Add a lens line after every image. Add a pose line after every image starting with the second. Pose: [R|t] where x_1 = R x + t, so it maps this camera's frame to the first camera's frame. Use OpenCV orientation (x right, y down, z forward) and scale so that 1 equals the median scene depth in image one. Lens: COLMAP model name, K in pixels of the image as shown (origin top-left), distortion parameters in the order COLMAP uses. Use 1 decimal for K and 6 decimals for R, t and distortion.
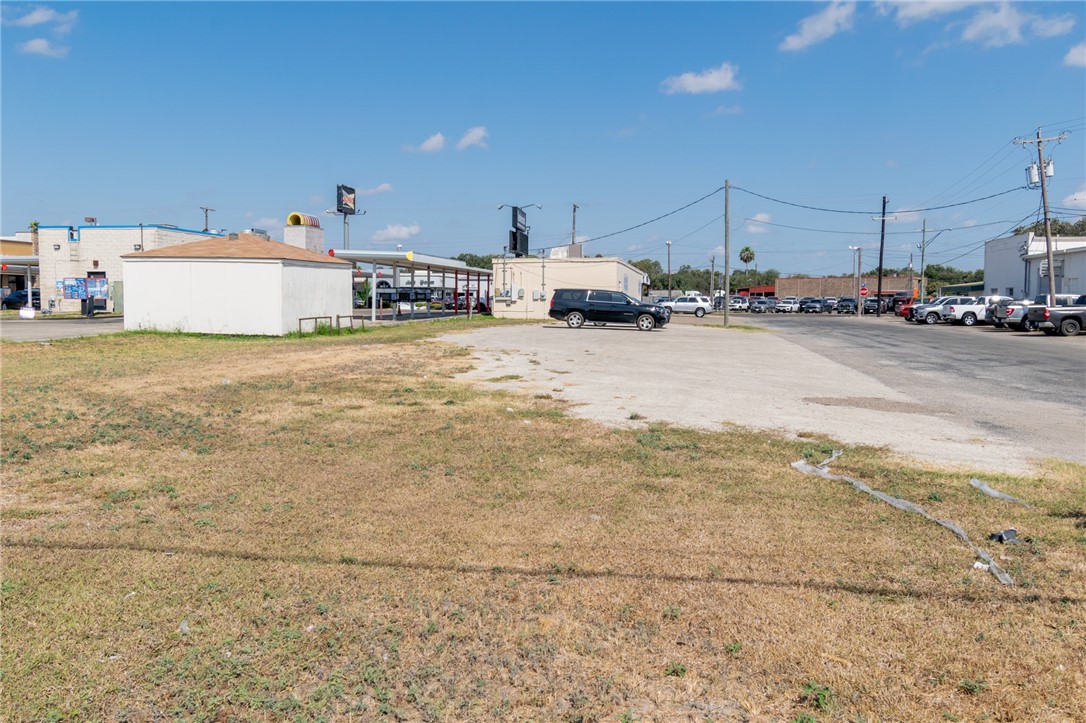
lens RADIAL K [[895.3, 0, 520.1], [0, 895.3, 362.0], [0, 0, 1]] dist [0.008438, 0.000229]
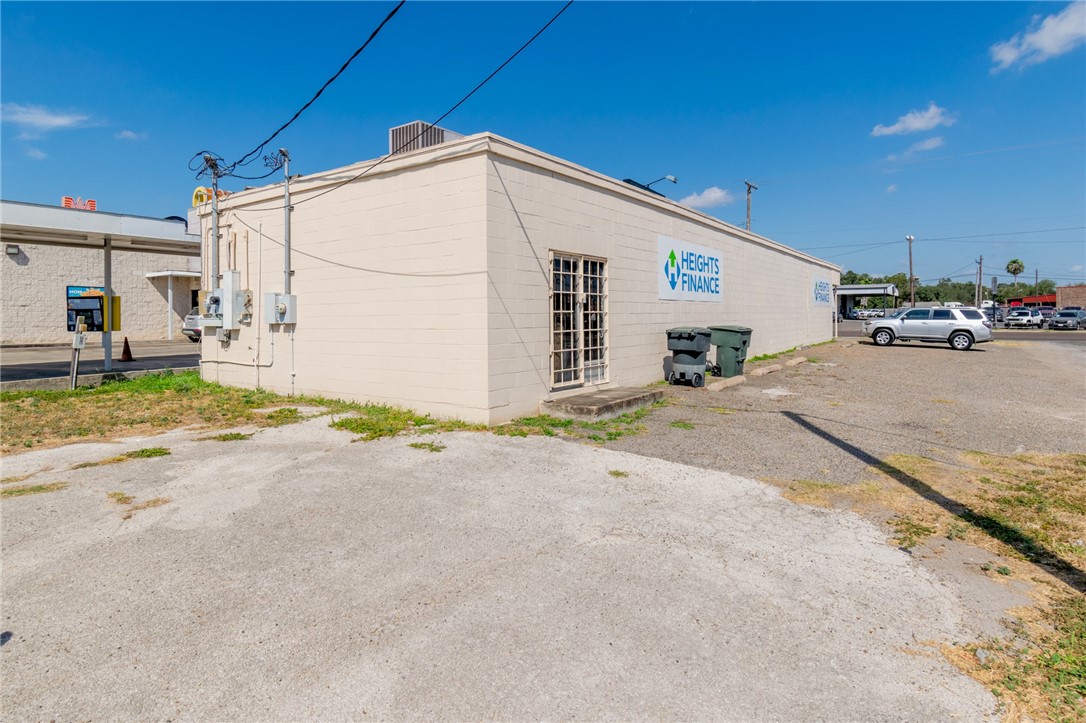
lens RADIAL K [[596.5, 0, 546.5], [0, 596.5, 314.2], [0, 0, 1]] dist [-0.001984, -0.000507]
pose [[0.916152, -0.011995, -0.400653, 0.157646], [-0.015666, 0.997717, -0.065693, -0.056065], [0.400526, 0.066462, 0.913872, 0.776417]]
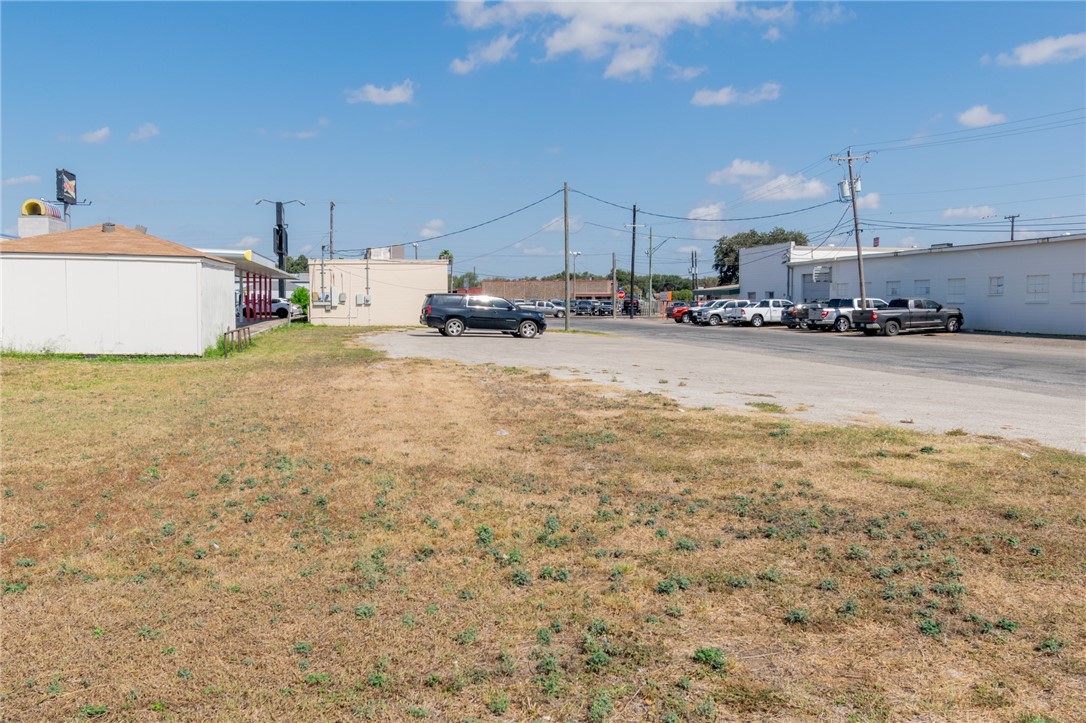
lens RADIAL K [[895.3, 0, 520.1], [0, 895.3, 362.0], [0, 0, 1]] dist [0.008438, 0.000229]
pose [[0.936817, -0.027508, 0.348736, -0.134296], [0.028292, 0.999596, 0.002846, -0.008446], [-0.348673, 0.007201, 0.937217, 0.080082]]
